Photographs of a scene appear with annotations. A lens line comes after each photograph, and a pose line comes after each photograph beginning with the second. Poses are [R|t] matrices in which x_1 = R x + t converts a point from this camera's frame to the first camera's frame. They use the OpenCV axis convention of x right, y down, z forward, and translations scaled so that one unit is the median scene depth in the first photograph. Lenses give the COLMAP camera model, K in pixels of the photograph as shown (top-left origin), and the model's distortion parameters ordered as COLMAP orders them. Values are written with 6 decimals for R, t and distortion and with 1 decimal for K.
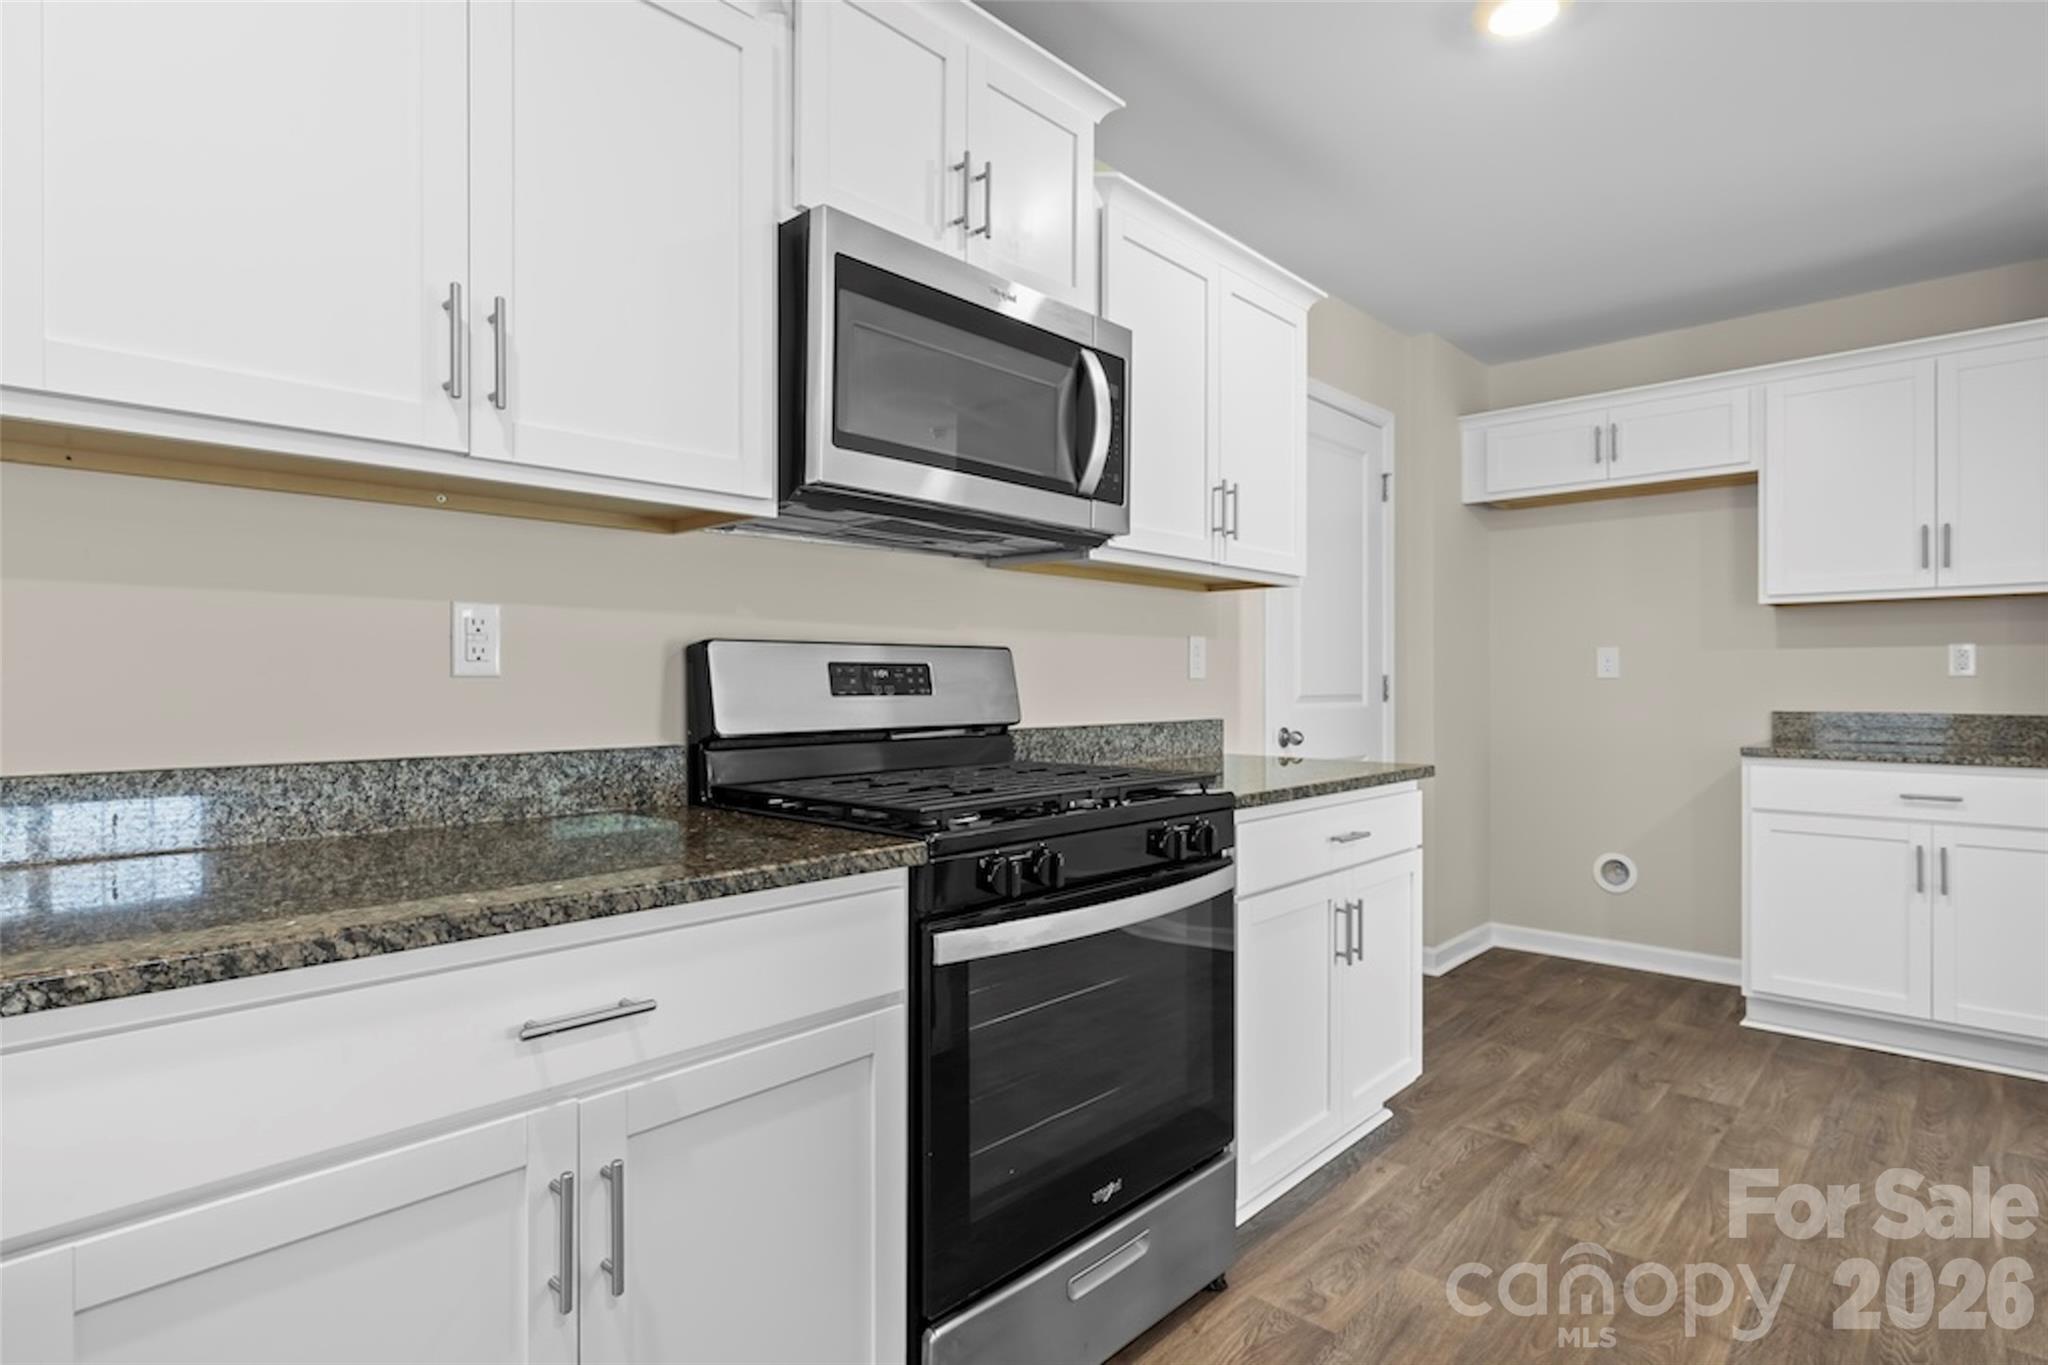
lens RADIAL K [[1049.0, 0, 1013.8], [0, 1049.0, 680.6], [0, 0, 1]] dist [-0.003230, 0.004805]
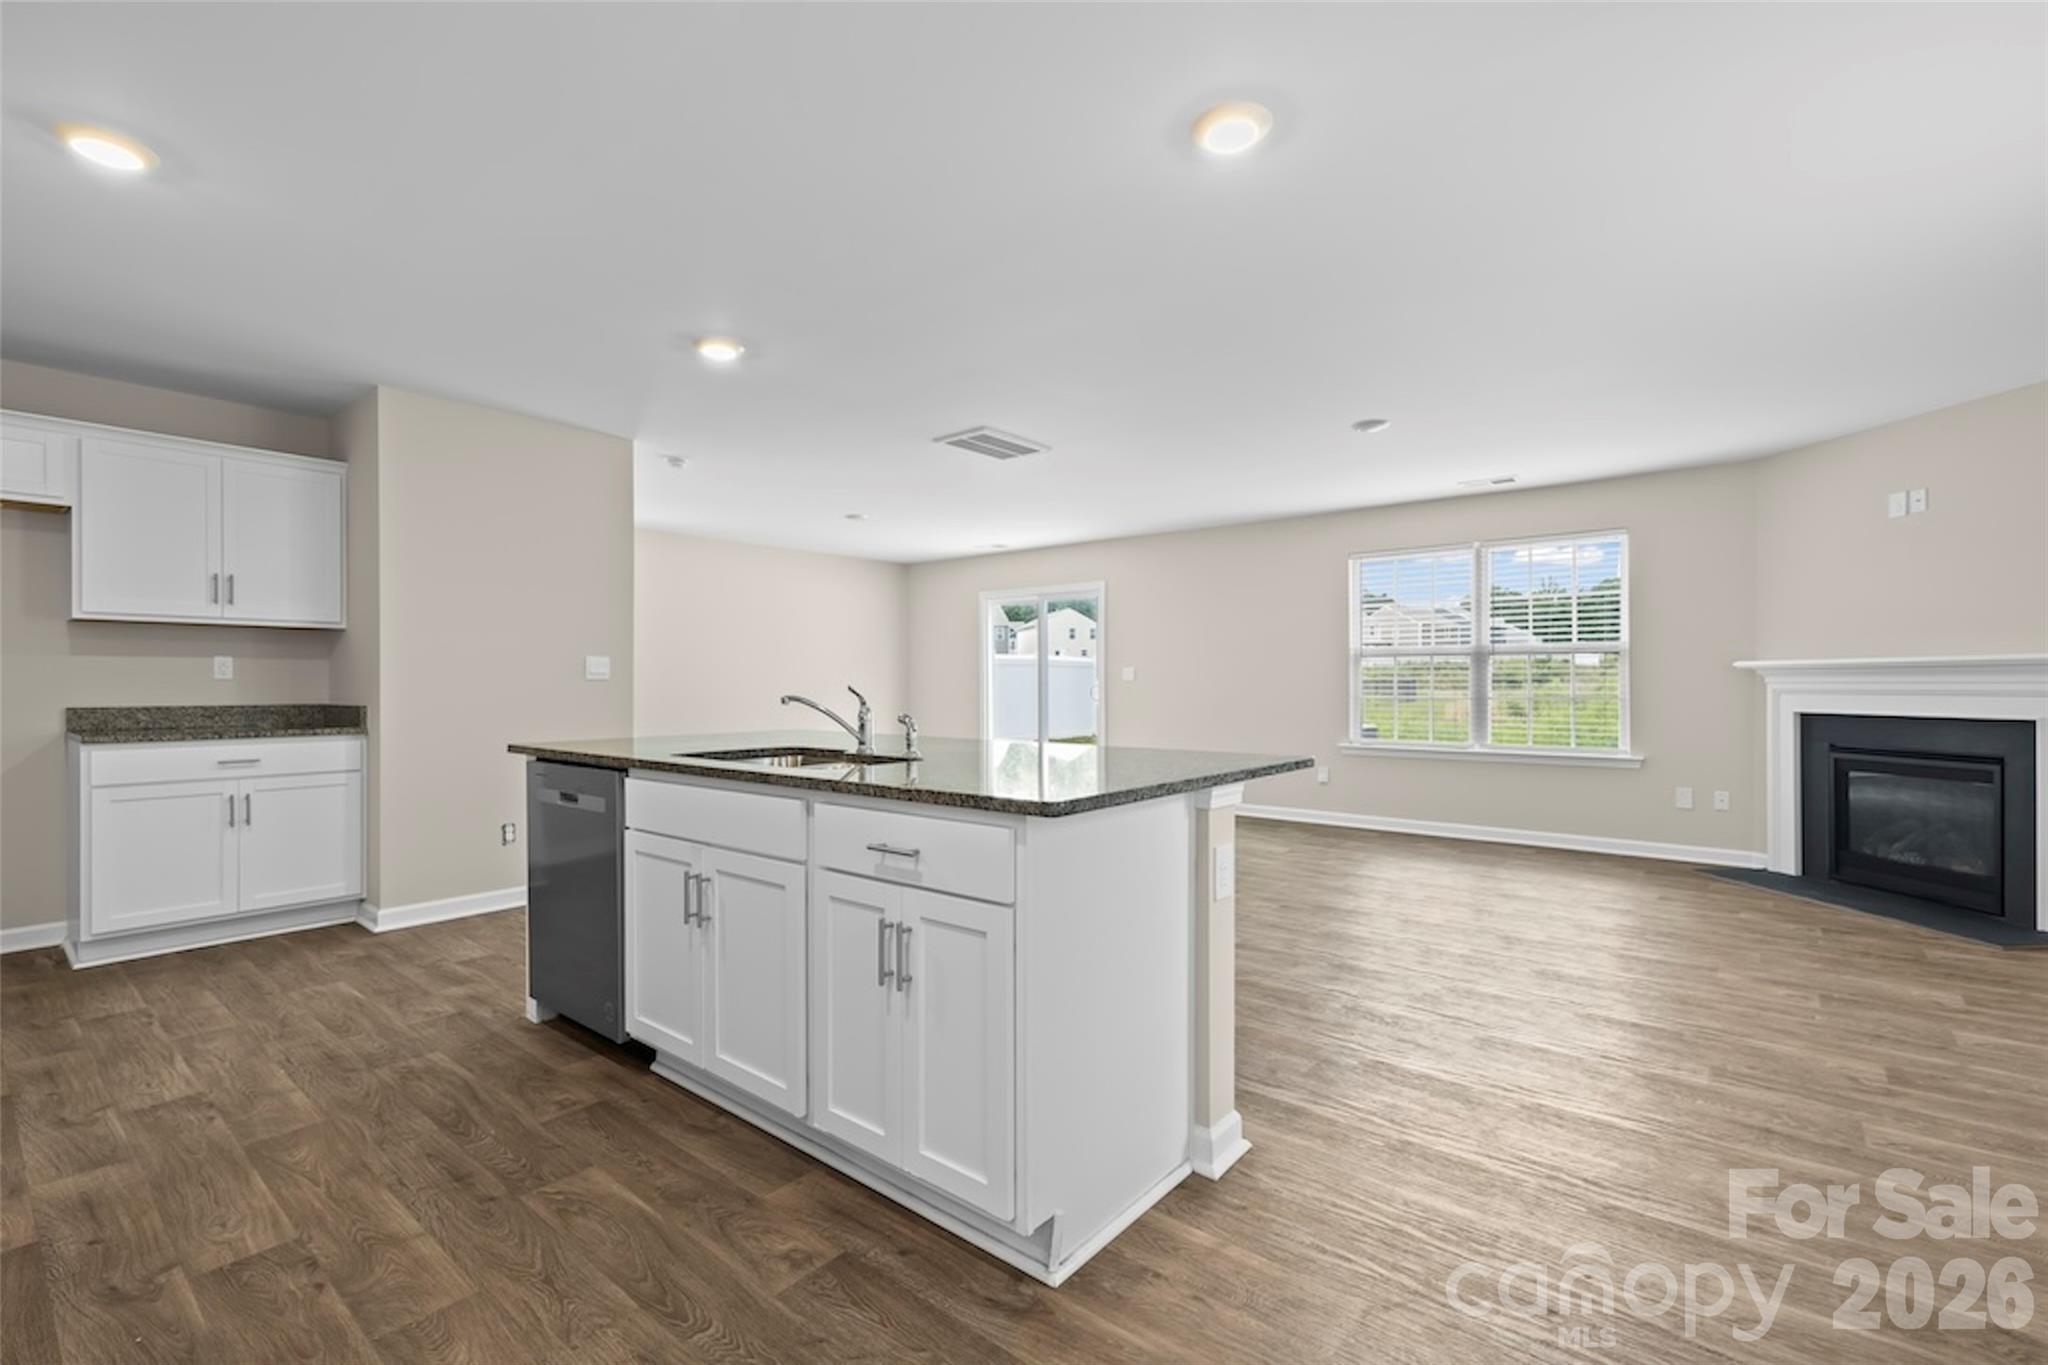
lens RADIAL K [[889.0, 0, 1011.5], [0, 889.0, 691.7], [0, 0, 1]] dist [0.004409, -0.000475]
pose [[-0.052404, -0.009974, 0.998576, -0.606414], [0.001718, 0.999948, 0.010078, 0.004157], [-0.998624, 0.002244, -0.052384, -0.026663]]
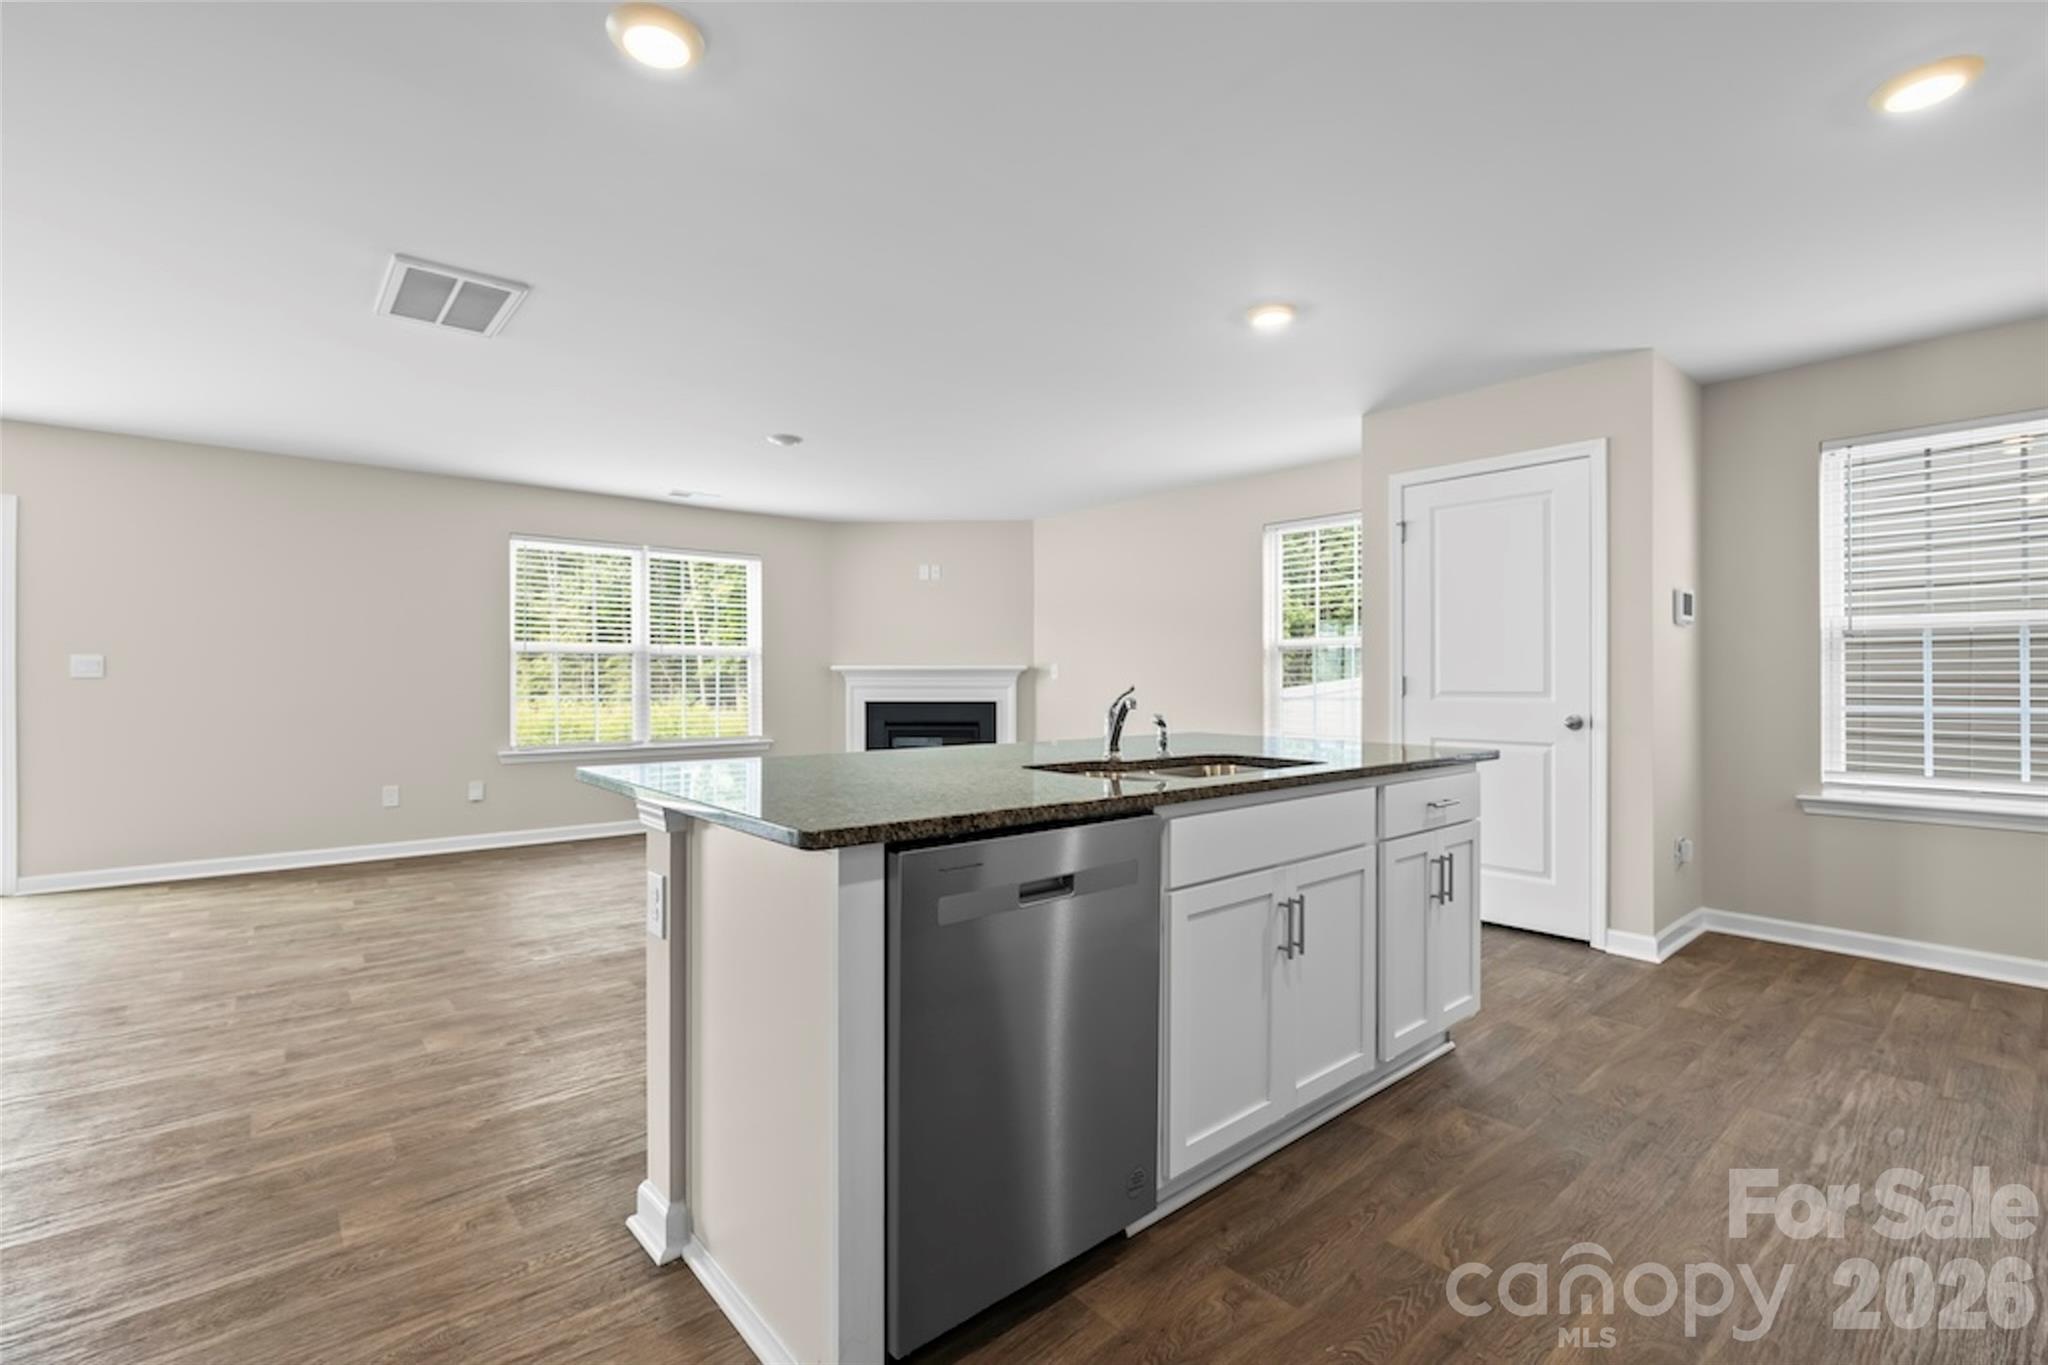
lens RADIAL K [[929.3, 0, 1038.6], [0, 929.3, 663.1], [0, 0, 1]] dist [-0.003727, -0.000733]
pose [[-0.995198, 0.000592, 0.097880, 0.571924], [-0.001051, 0.999859, -0.016736, -0.002236], [-0.097876, -0.016758, -0.995058, 1.241079]]
